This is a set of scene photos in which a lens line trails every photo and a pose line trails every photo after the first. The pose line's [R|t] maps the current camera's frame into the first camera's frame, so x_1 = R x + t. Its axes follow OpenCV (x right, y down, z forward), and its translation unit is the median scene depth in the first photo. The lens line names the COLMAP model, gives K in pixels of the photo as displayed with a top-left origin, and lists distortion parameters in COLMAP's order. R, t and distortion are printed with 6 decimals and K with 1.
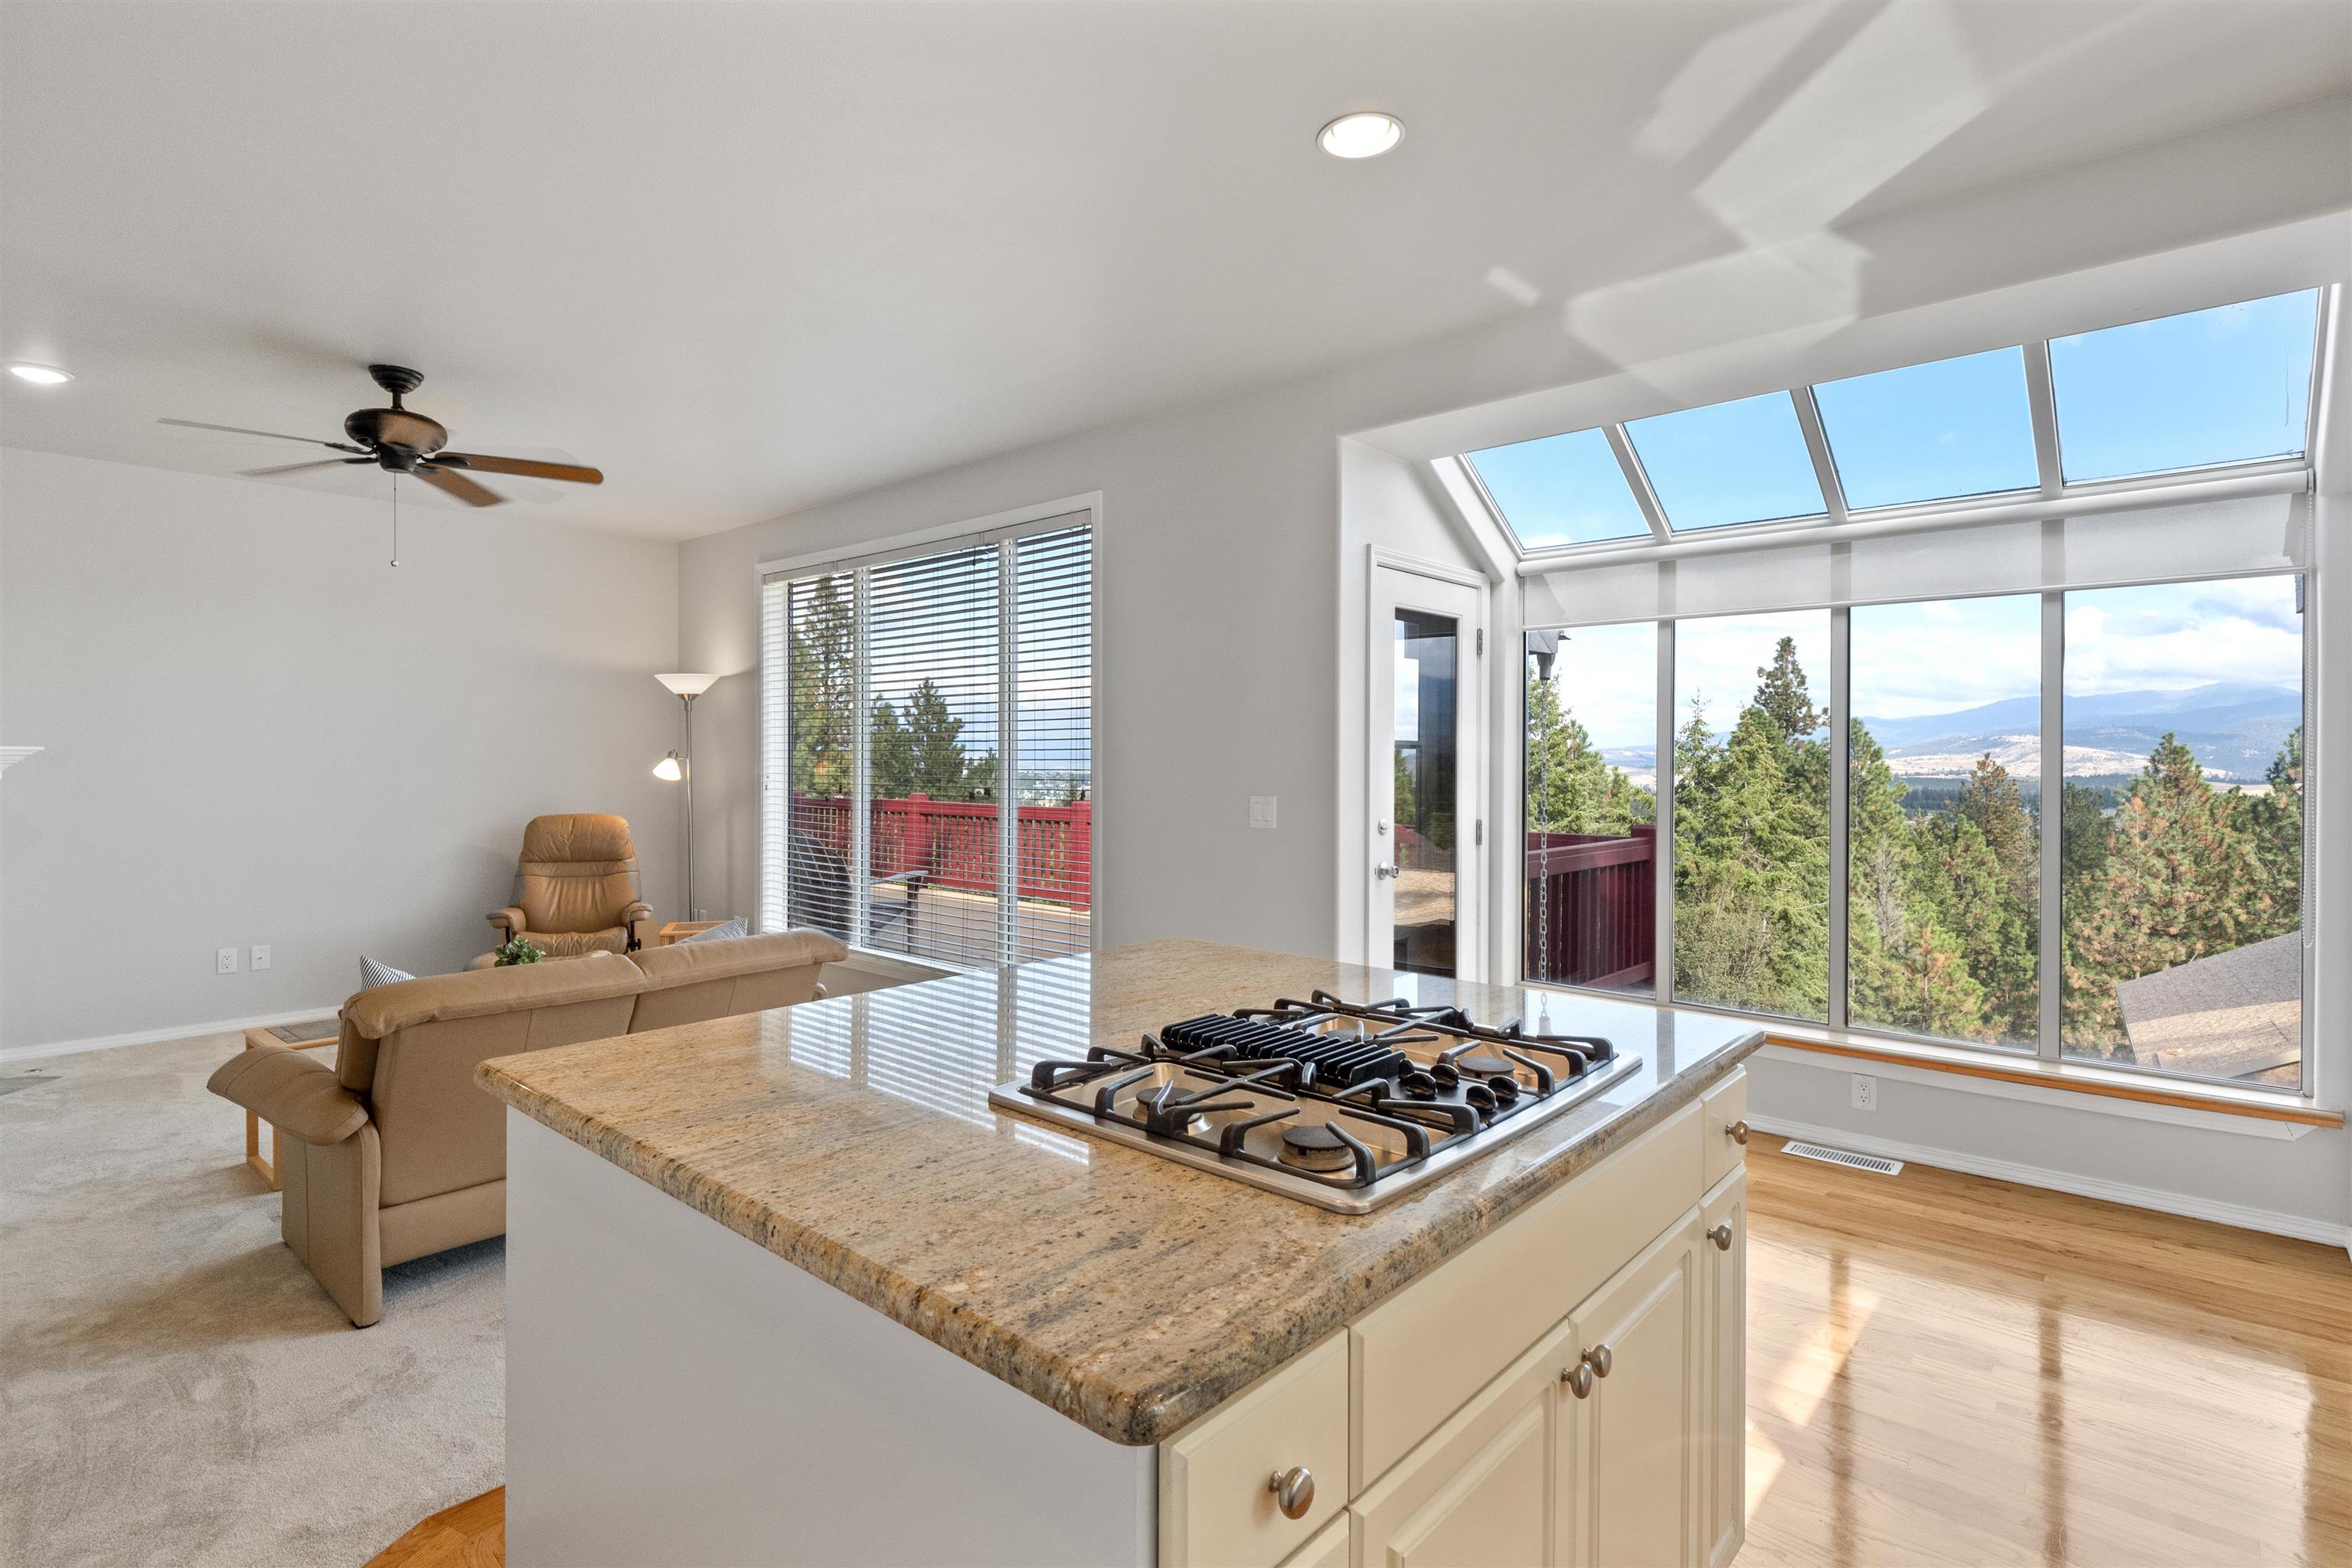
lens RADIAL K [[1156.8, 0, 1174.2], [0, 1156.8, 777.8], [0, 0, 1]] dist [0.002810, -0.001589]
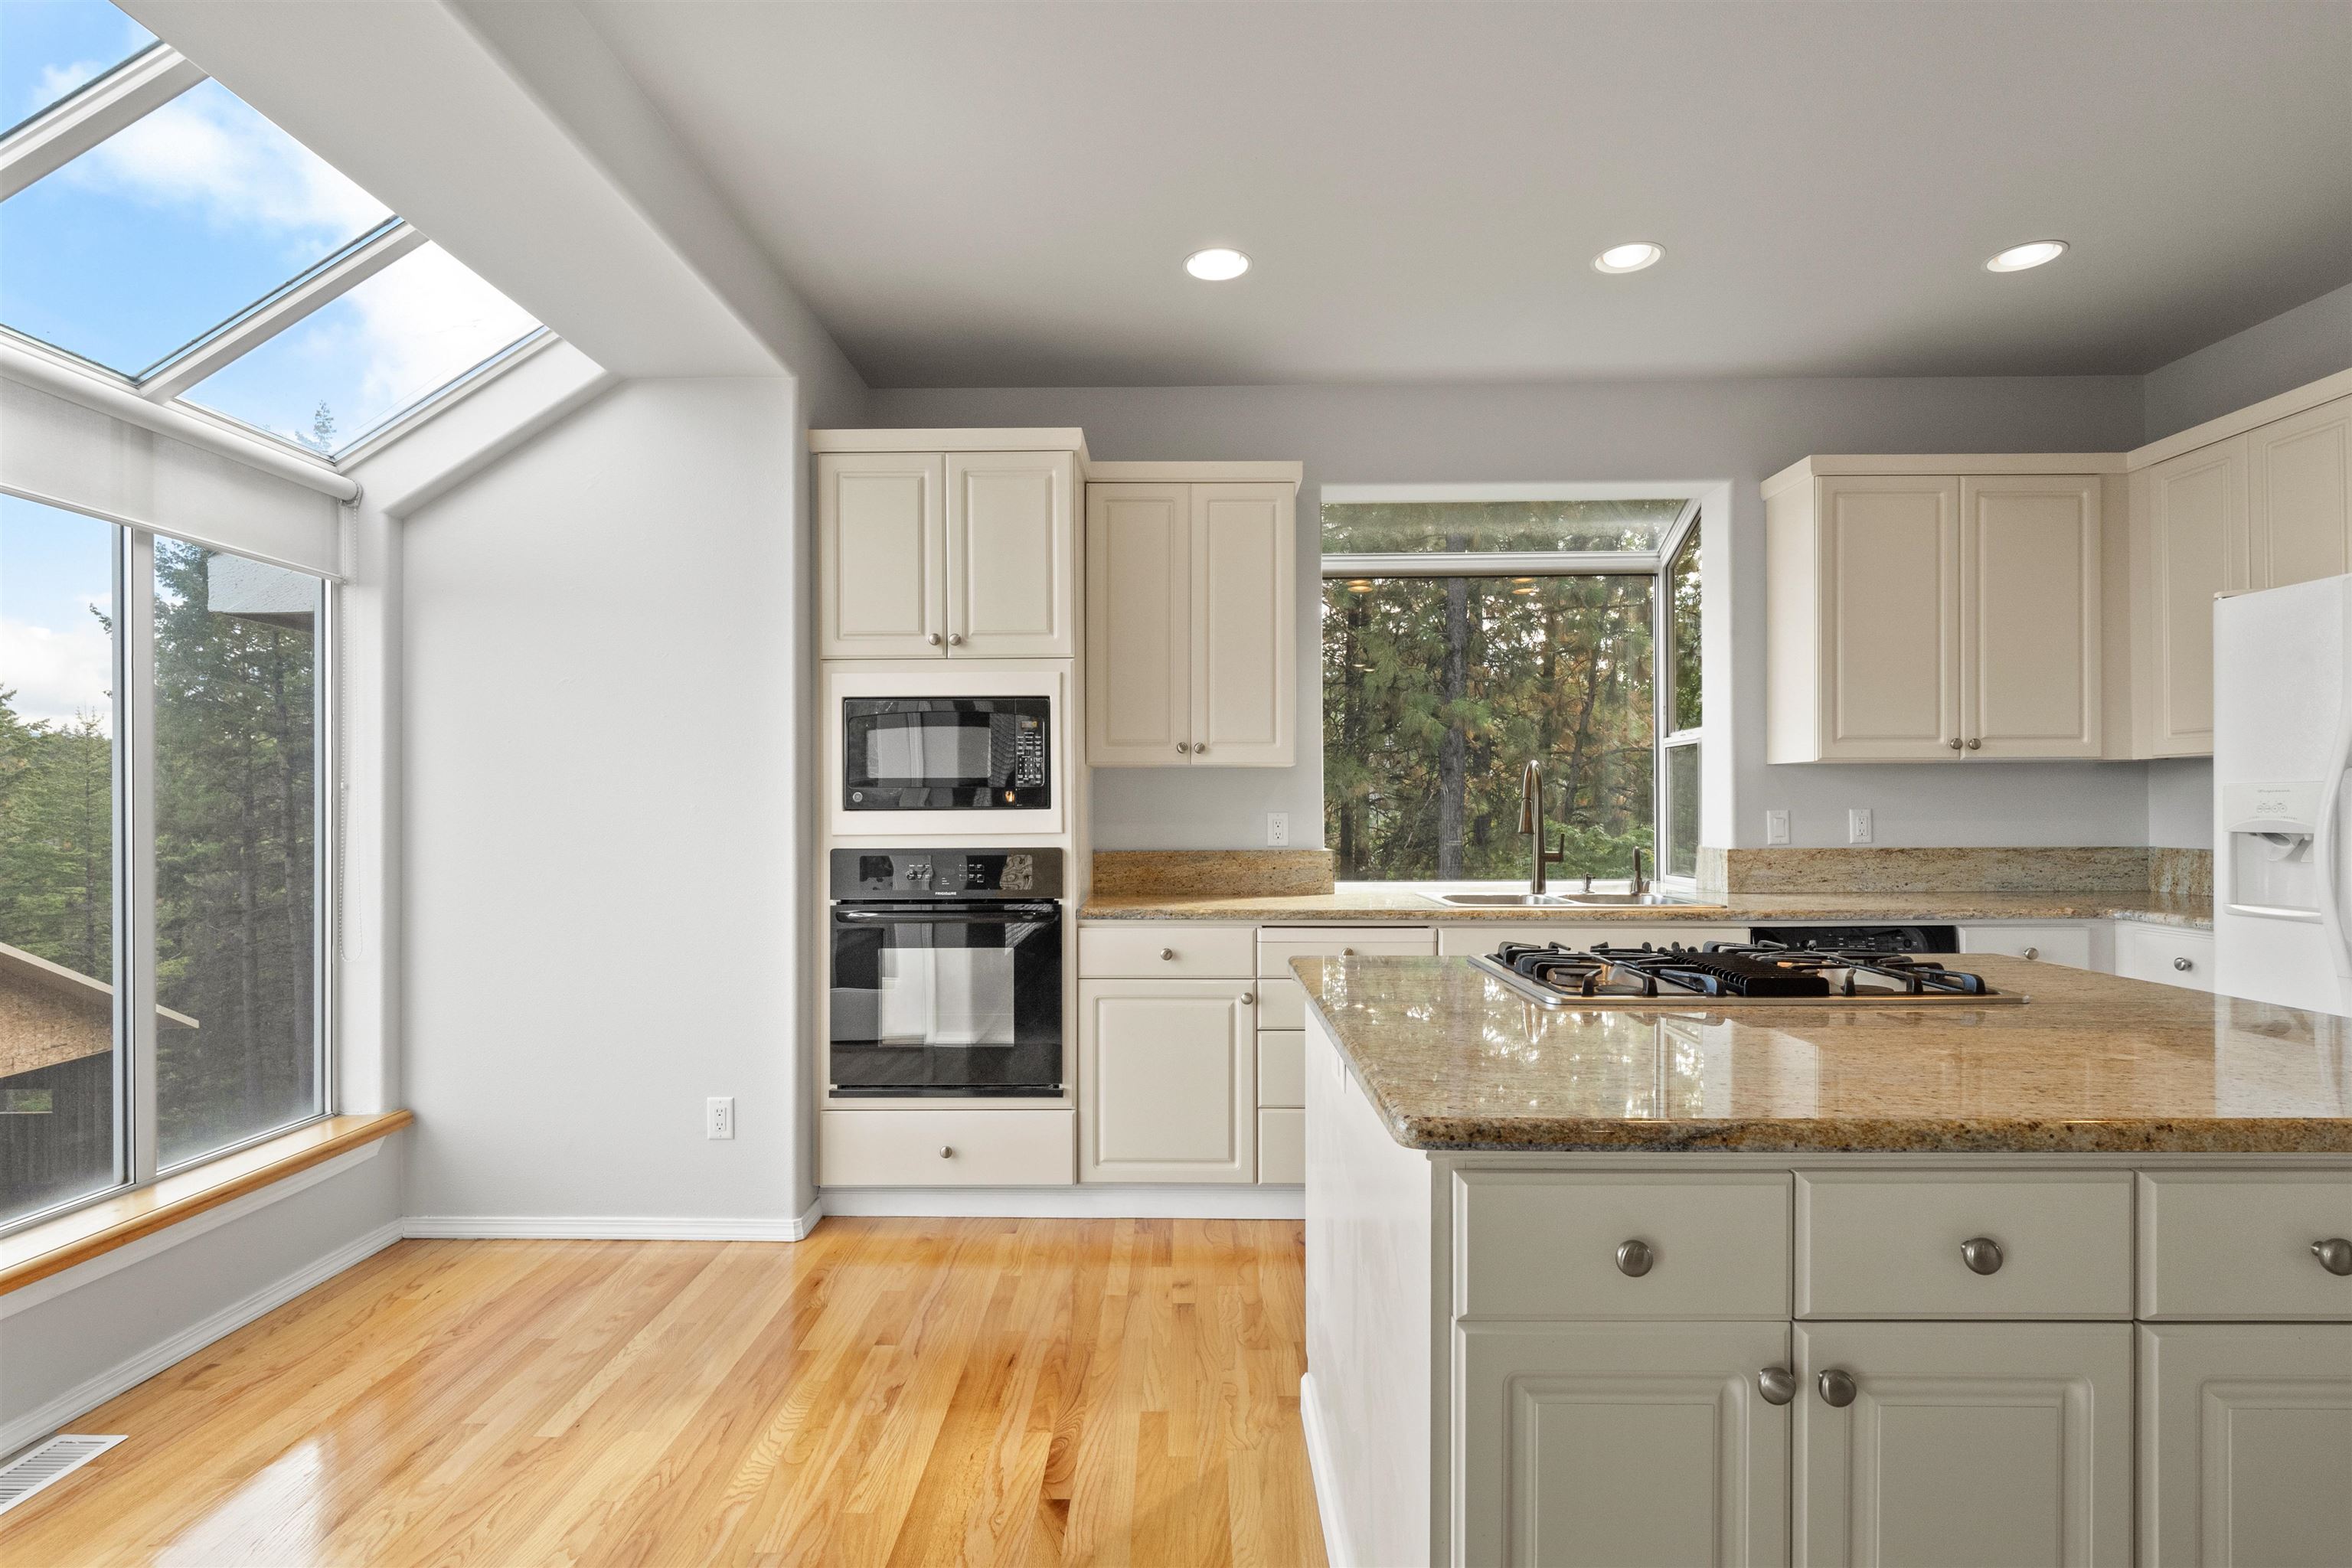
lens RADIAL K [[1165.4, 0, 1166.9], [0, 1165.4, 806.6], [0, 0, 1]] dist [0.000777, -0.001226]
pose [[-0.643661, 0.001266, 0.765310, -0.114348], [0.019842, 0.999690, 0.015034, 0.008997], [-0.765053, 0.024862, -0.643487, 0.571441]]
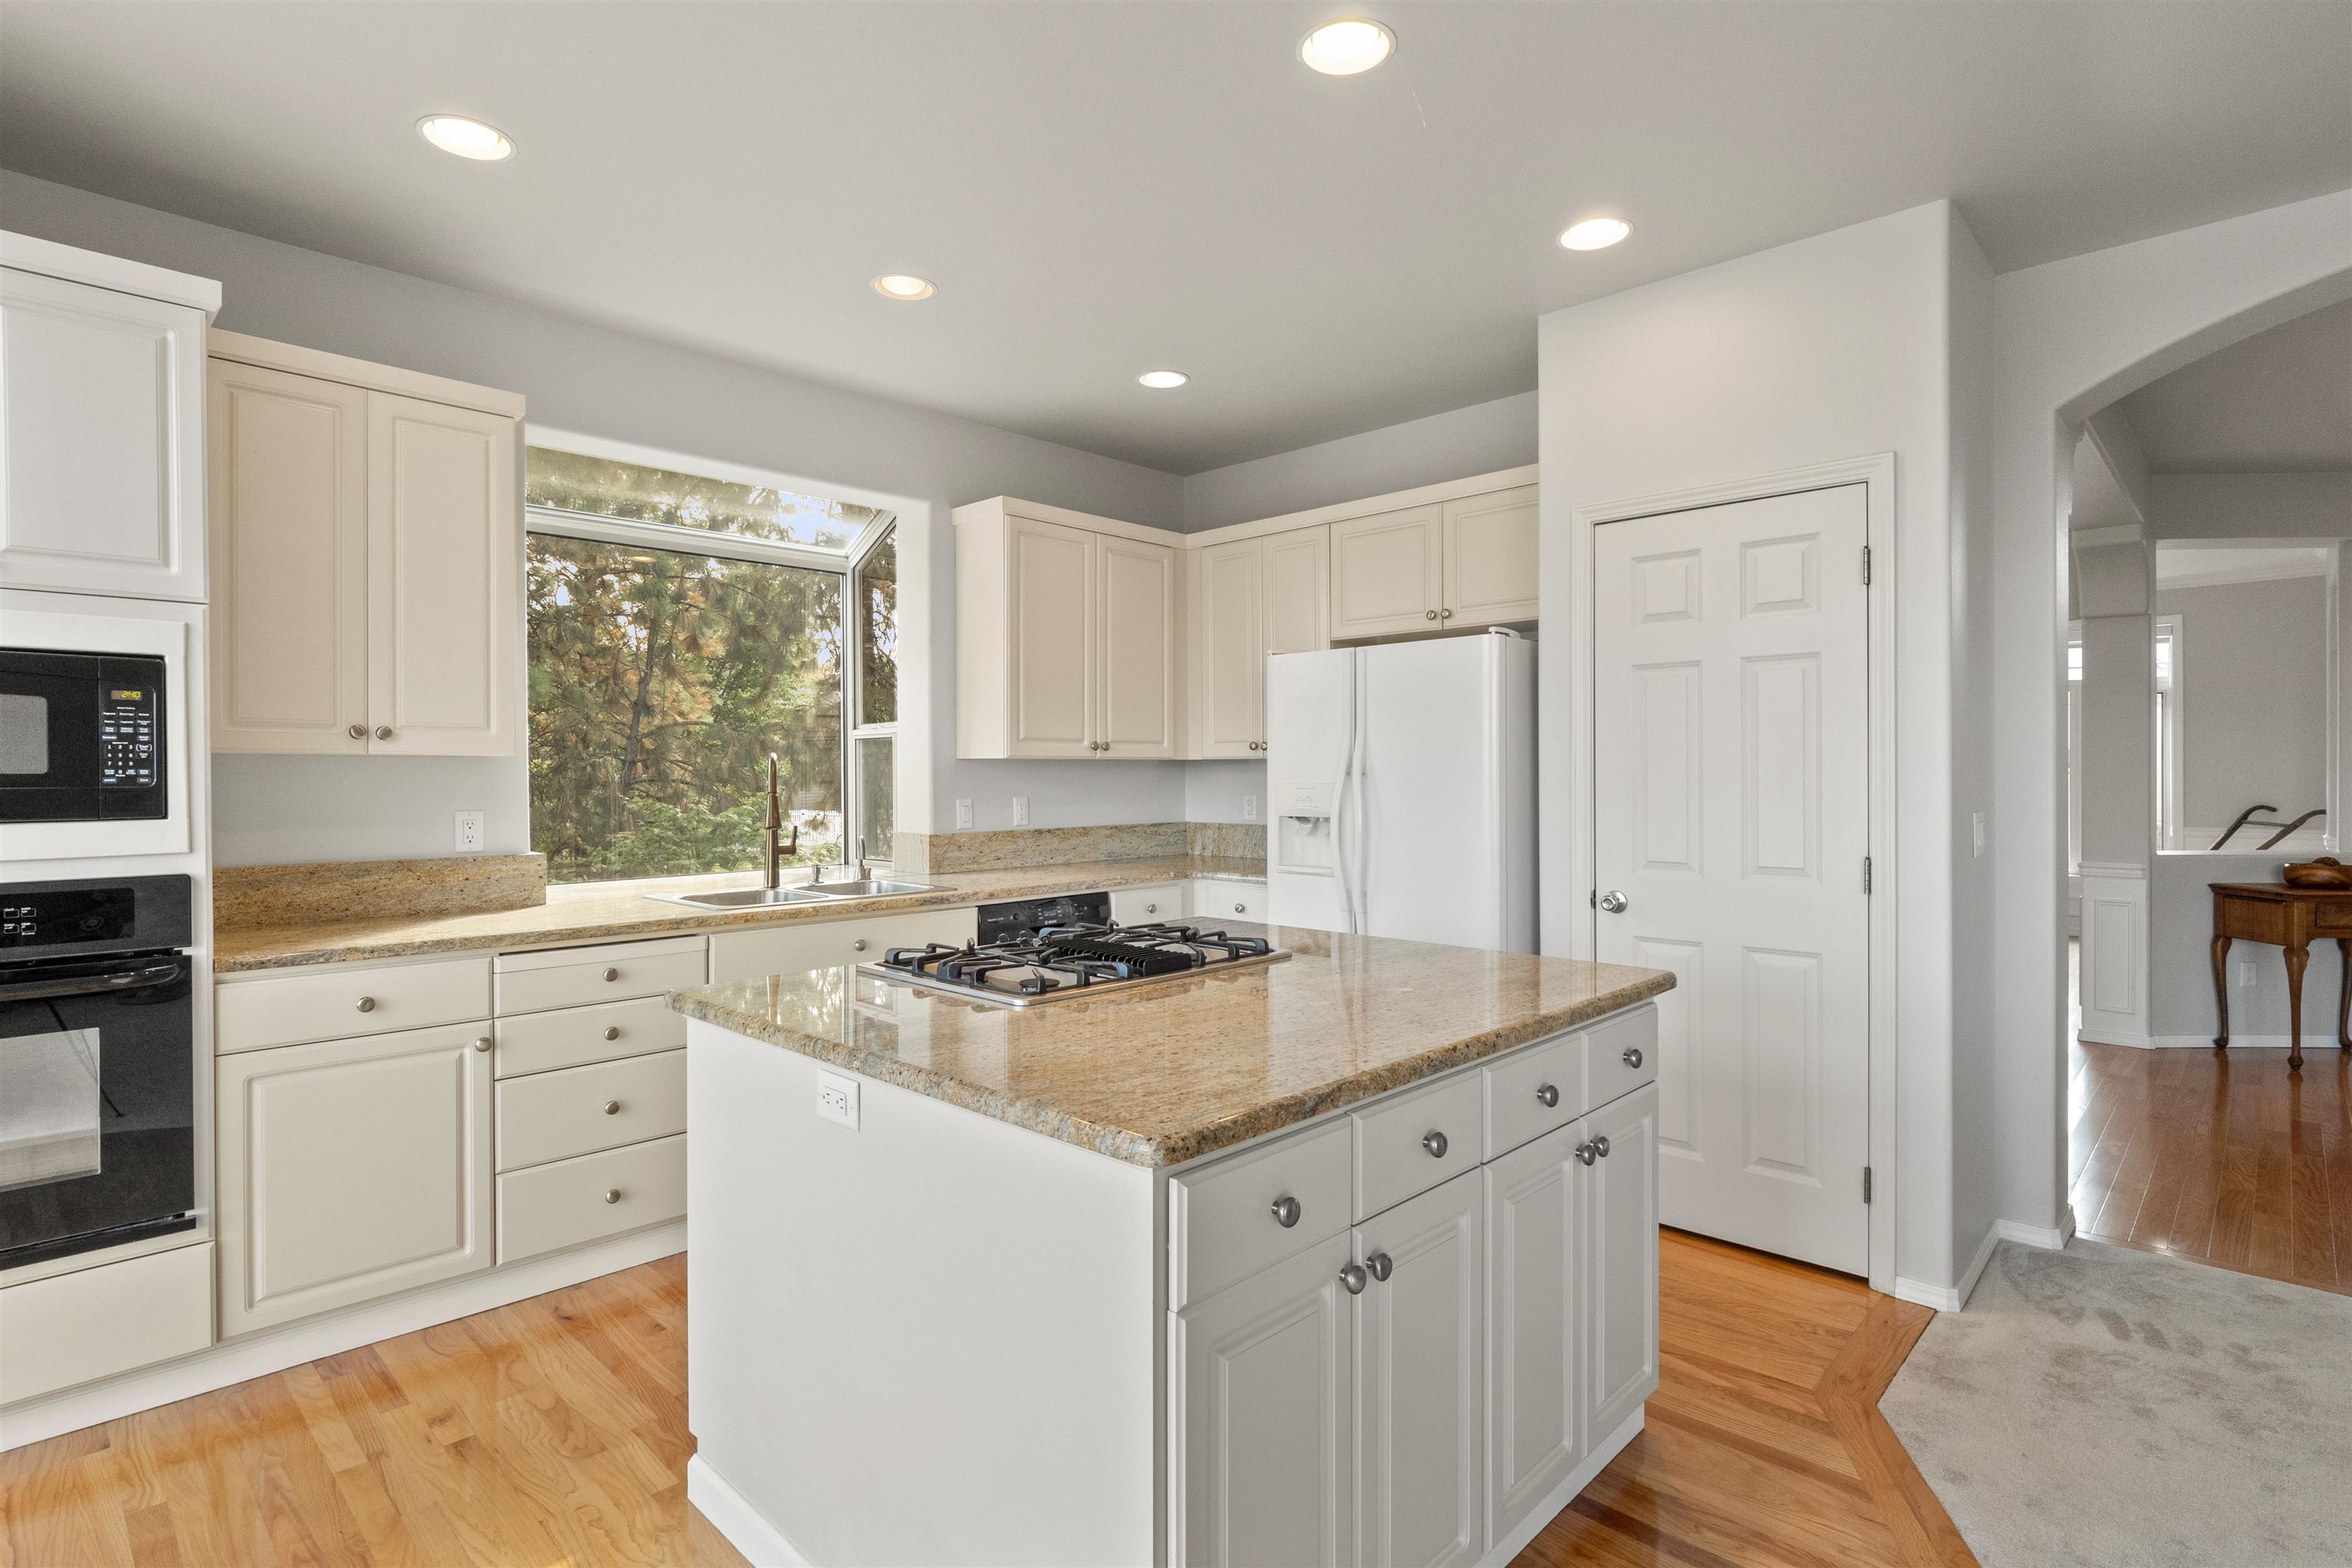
lens RADIAL K [[1159.4, 0, 1176.0], [0, 1159.4, 784.0], [0, 0, 1]] dist [-0.001049, -0.001185]
pose [[-0.998744, 0.000458, 0.050095, -0.015658], [0.002085, 0.999472, 0.032438, -0.004582], [-0.050053, 0.032502, -0.998218, 0.617392]]
